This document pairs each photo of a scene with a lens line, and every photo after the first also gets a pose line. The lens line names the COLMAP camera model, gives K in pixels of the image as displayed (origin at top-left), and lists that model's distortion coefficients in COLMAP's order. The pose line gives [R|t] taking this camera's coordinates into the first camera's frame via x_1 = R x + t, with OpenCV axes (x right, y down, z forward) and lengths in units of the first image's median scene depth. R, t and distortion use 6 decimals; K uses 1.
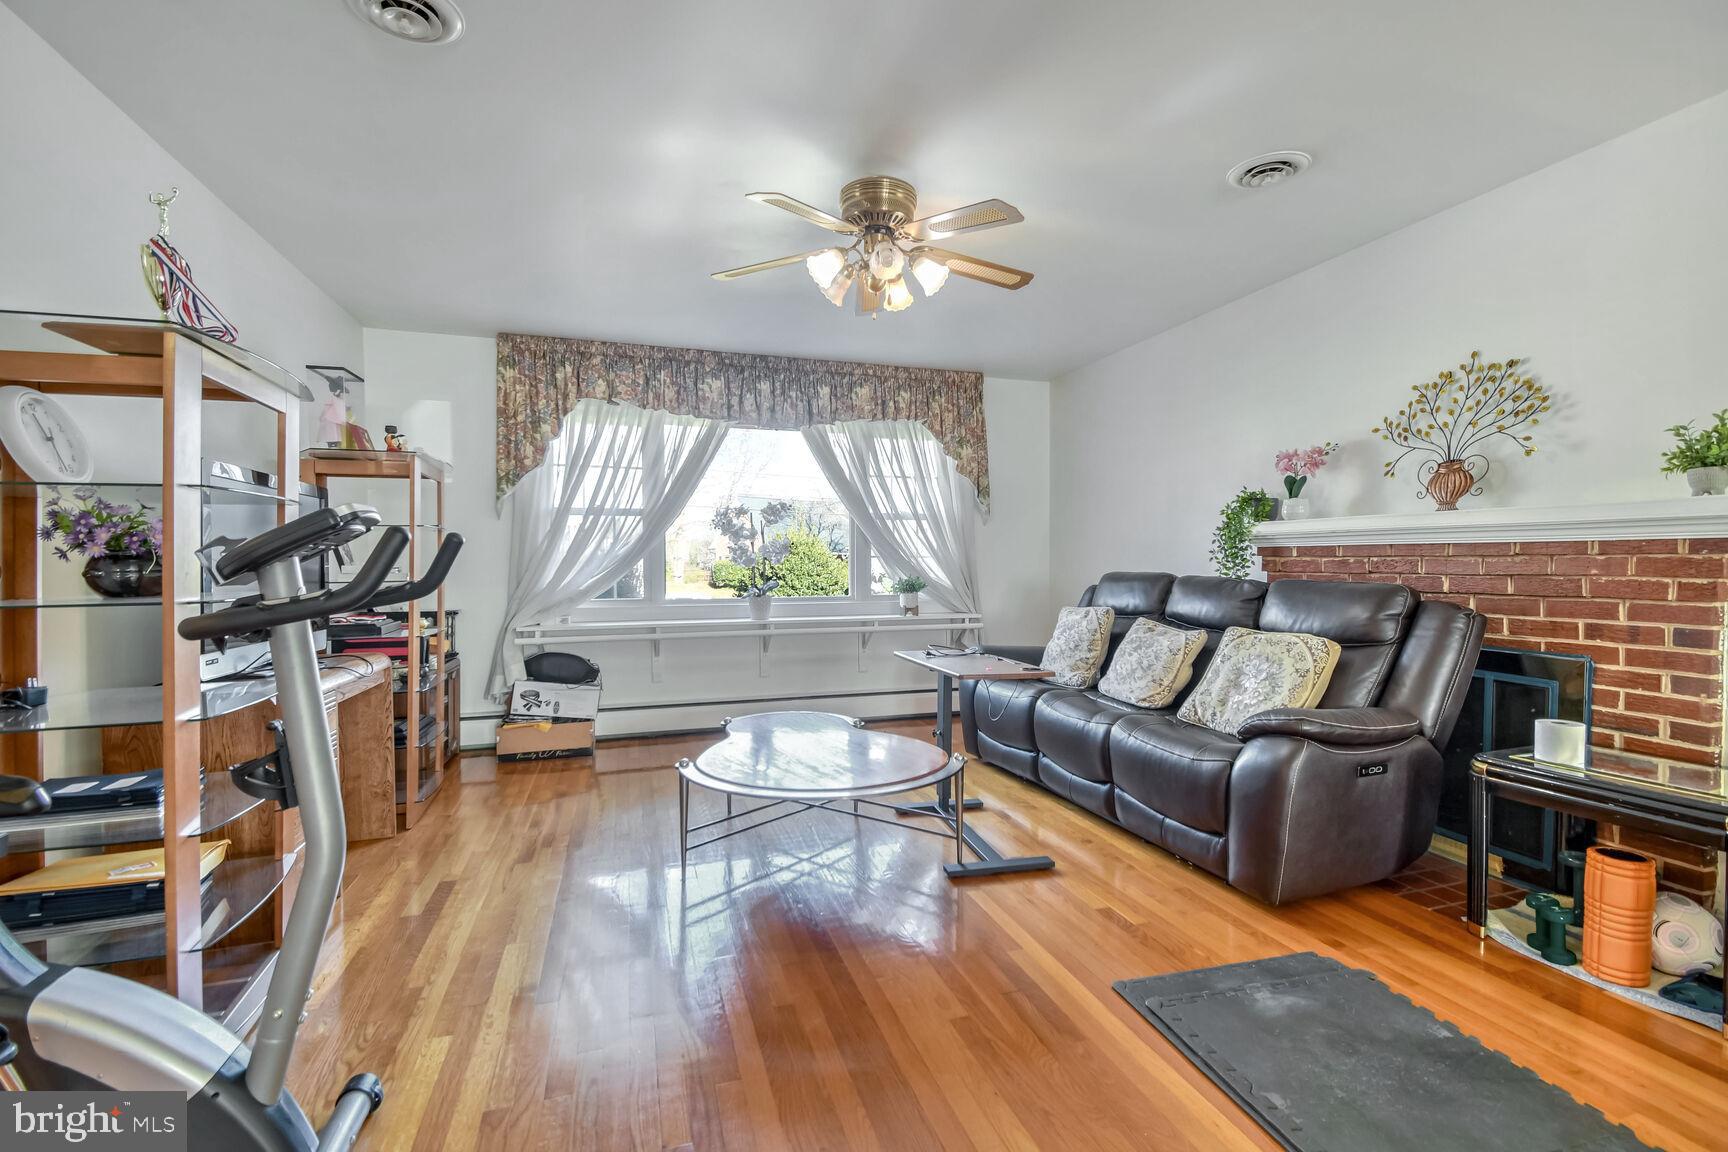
lens RADIAL K [[753.7, 0, 869.4], [0, 753.7, 575.8], [0, 0, 1]] dist [0.001640, -0.004248]
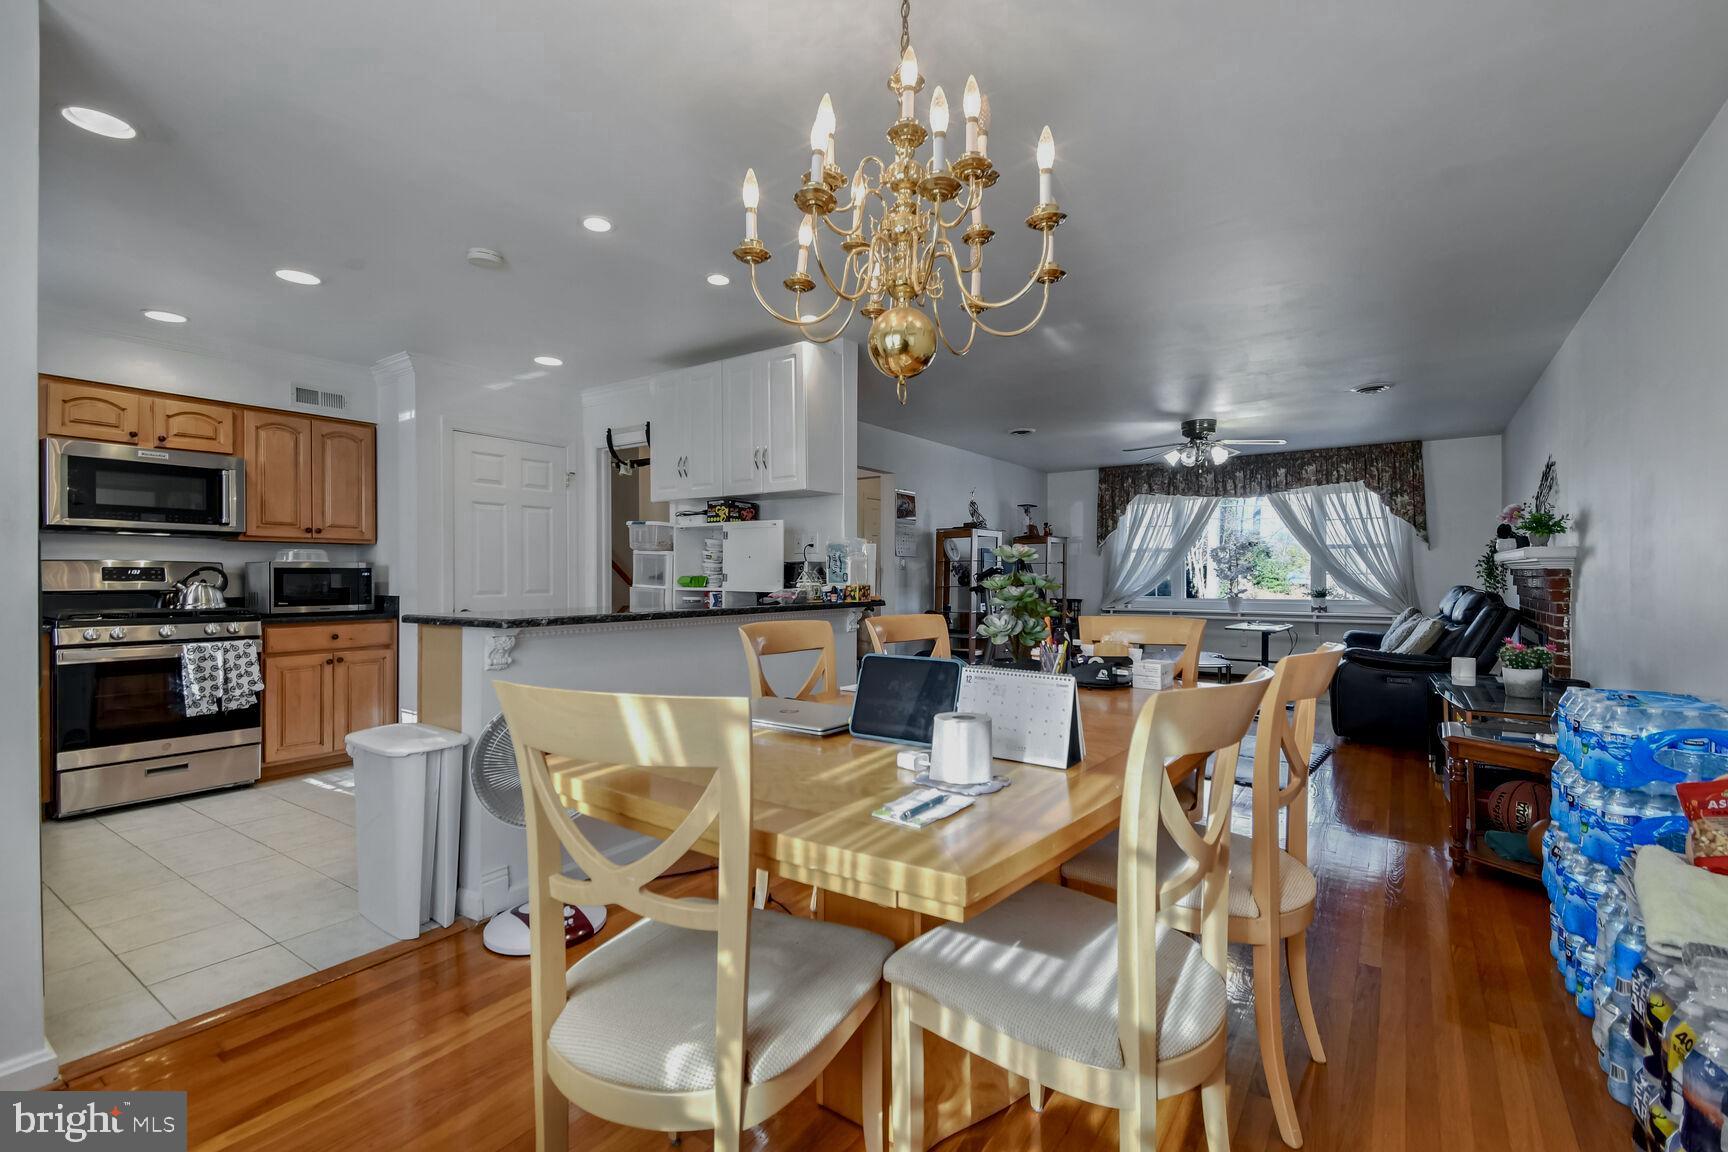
lens RADIAL K [[753.7, 0, 905.6], [0, 753.7, 537.0], [0, 0, 1]] dist [0.001640, -0.004248]
pose [[0.630455, -0.030514, -0.775626, 0.723867], [-0.019665, 0.998278, -0.055257, 0.000238], [0.775977, 0.050090, 0.628769, -0.671882]]
